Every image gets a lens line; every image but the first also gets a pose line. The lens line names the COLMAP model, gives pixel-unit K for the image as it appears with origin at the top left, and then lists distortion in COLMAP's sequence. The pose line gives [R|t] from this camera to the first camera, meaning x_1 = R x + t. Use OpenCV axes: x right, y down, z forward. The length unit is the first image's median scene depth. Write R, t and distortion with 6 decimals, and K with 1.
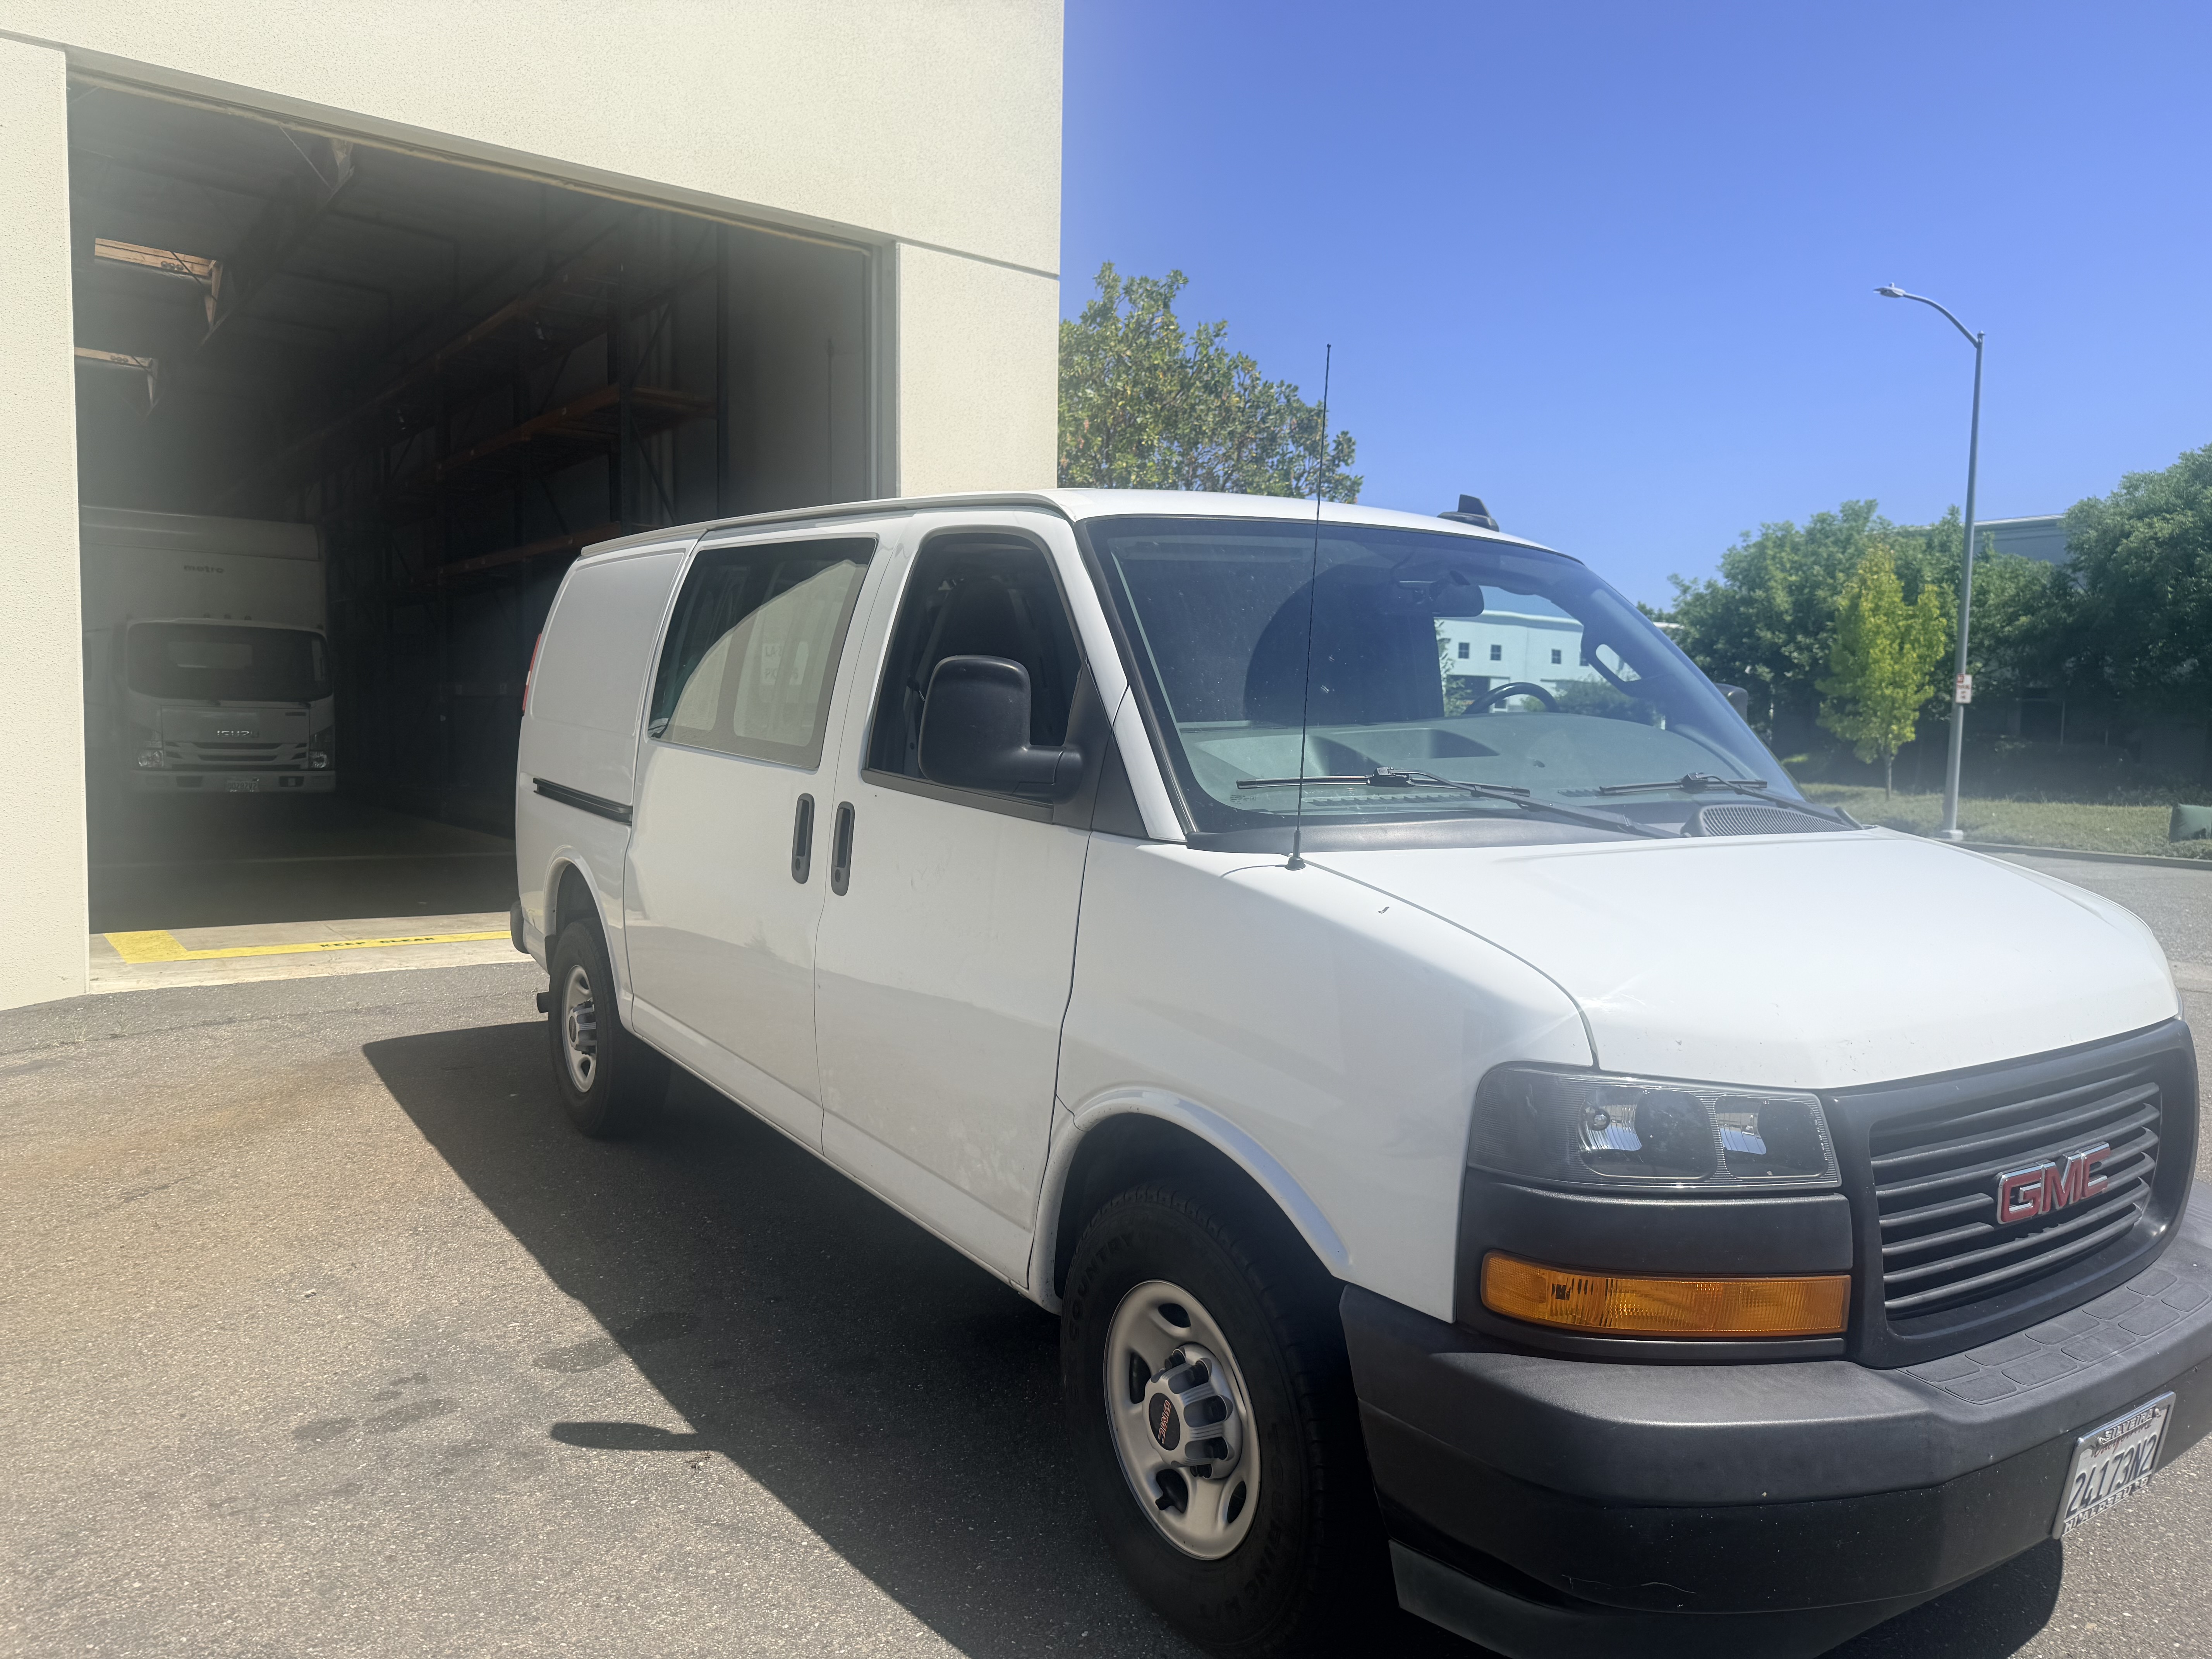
lens RADIAL K [[1512.9, 0, 1020.7], [0, 1512.9, 913.8], [0, 0, 1]] dist [0.092591, -0.094160]
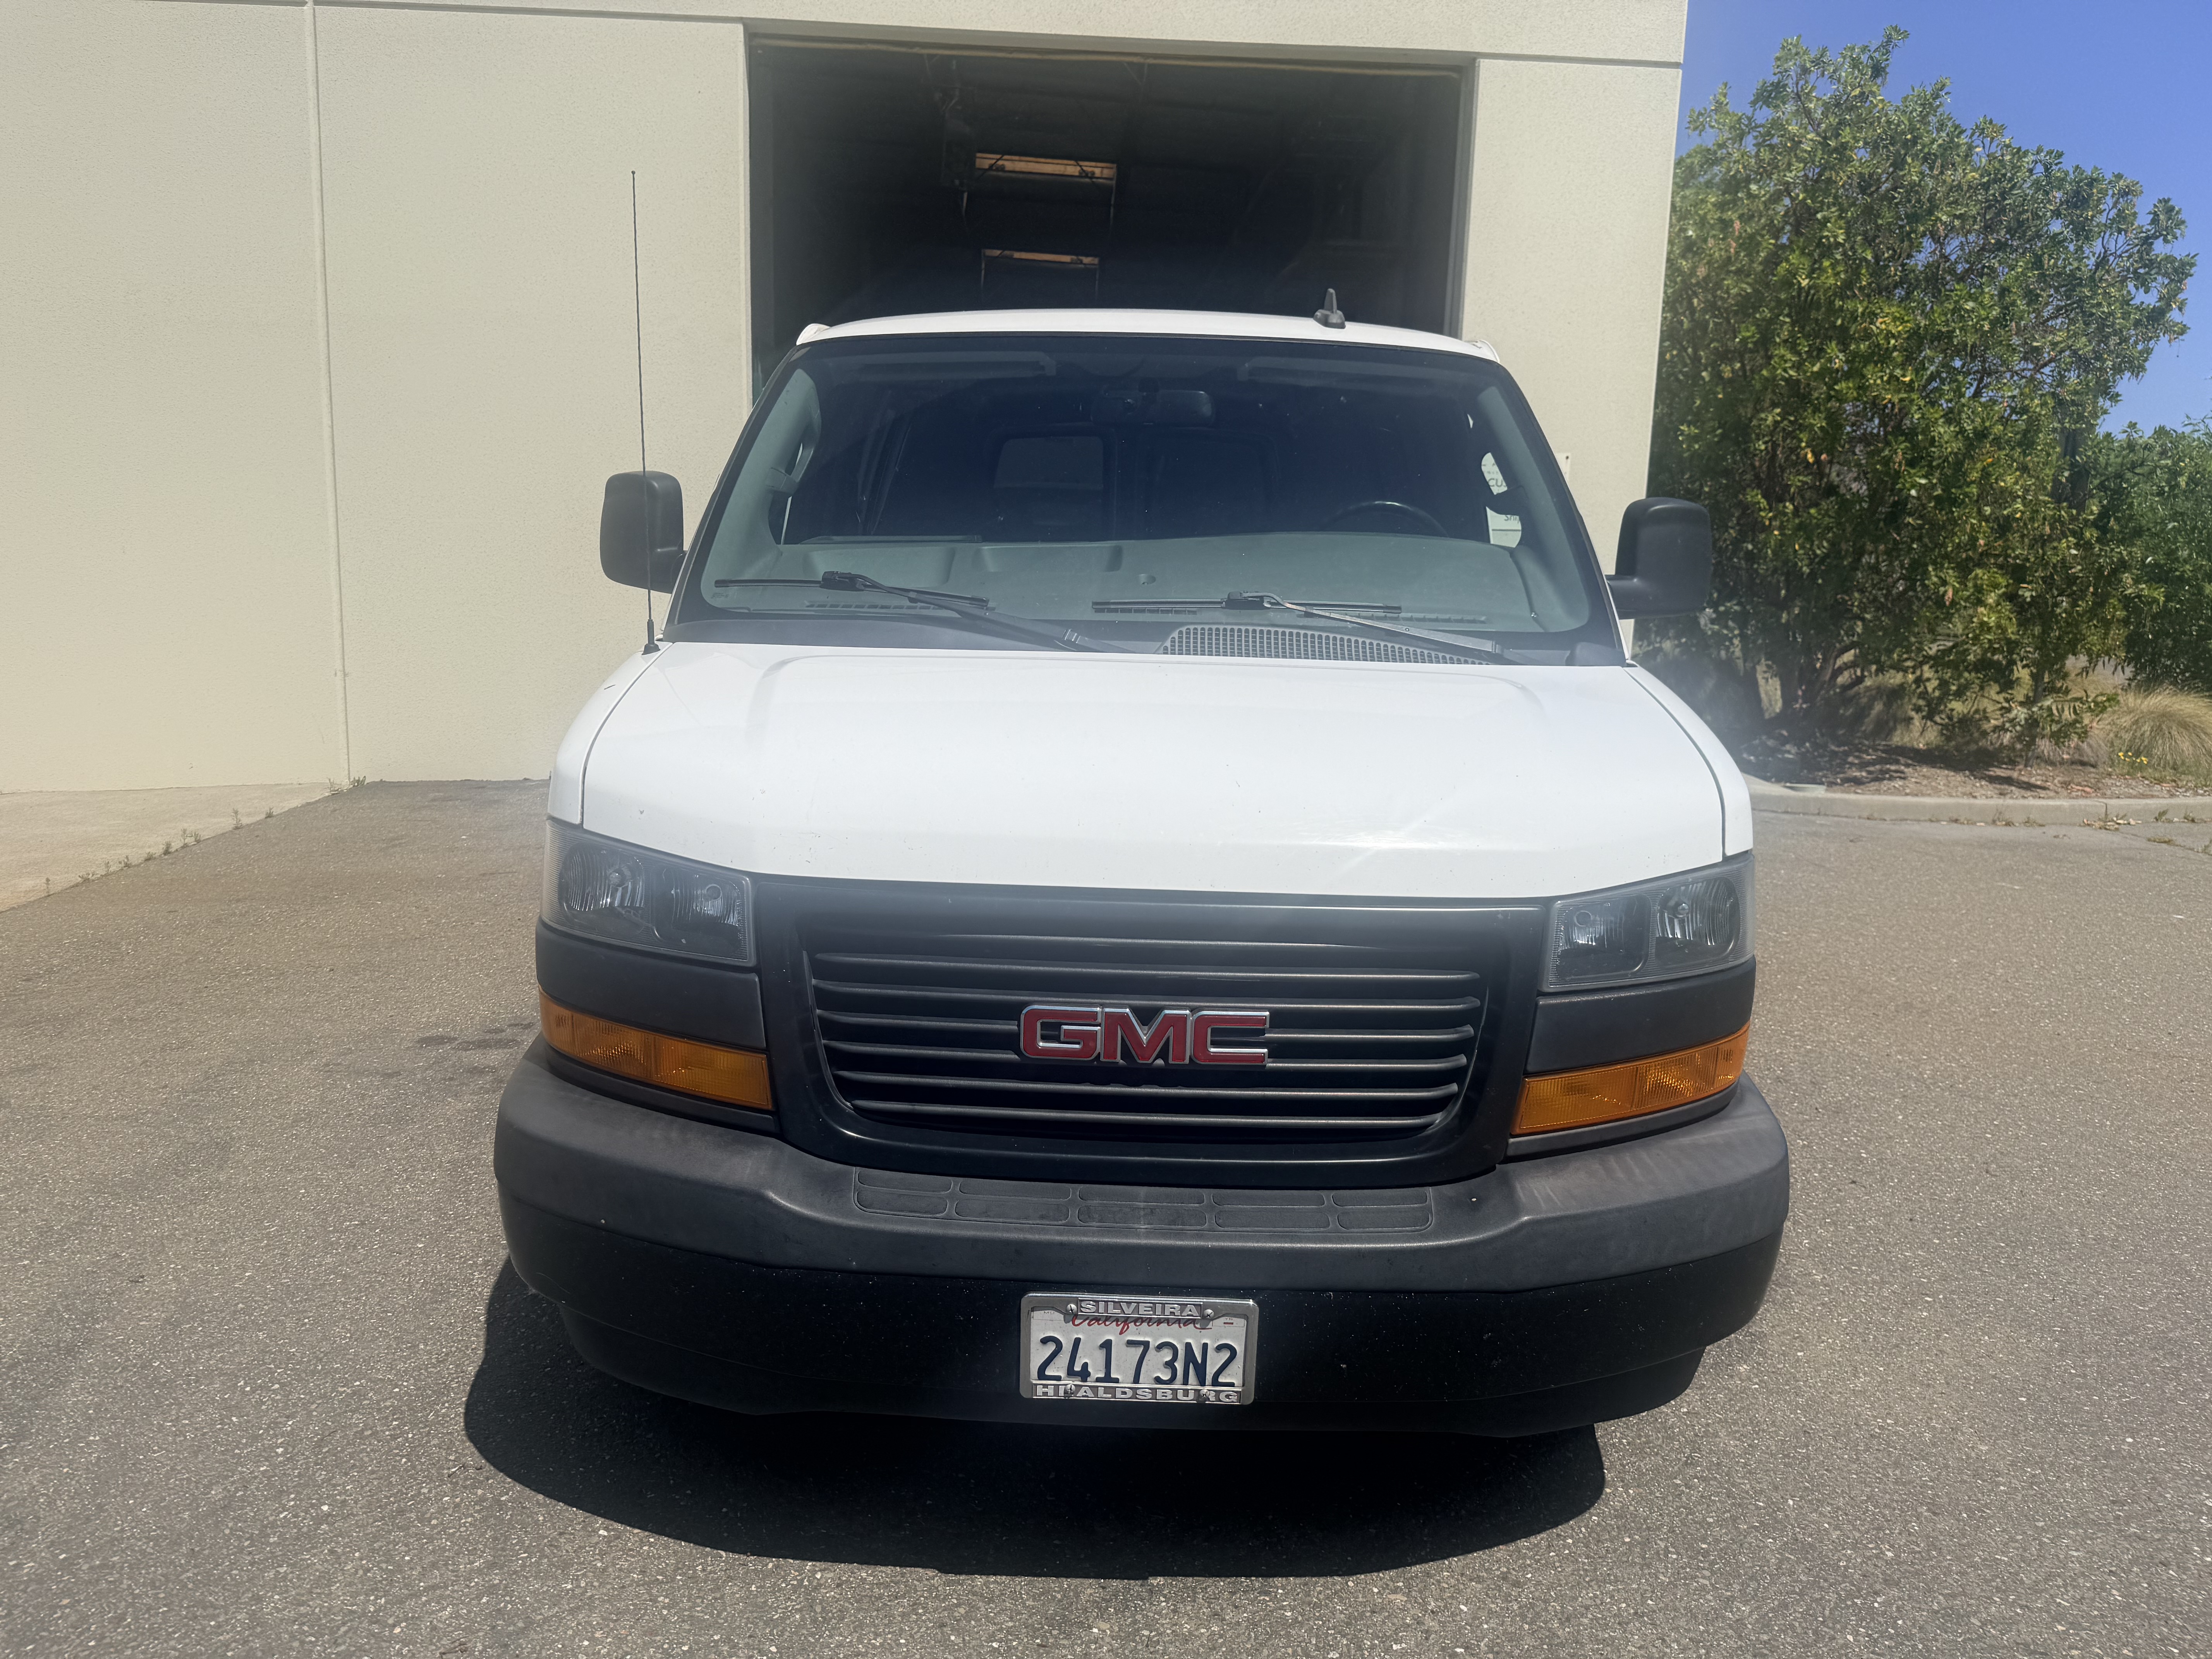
lens RADIAL K [[1532.4, 0, 1106.0], [0, 1532.4, 829.5], [0, 0, 1]] dist [-0.000170, -0.000811]
pose [[0.835014, 0.109635, -0.539195, 0.399382], [-0.086734, 0.993923, 0.067777, -0.001984], [0.543349, -0.009828, 0.839449, 0.082044]]
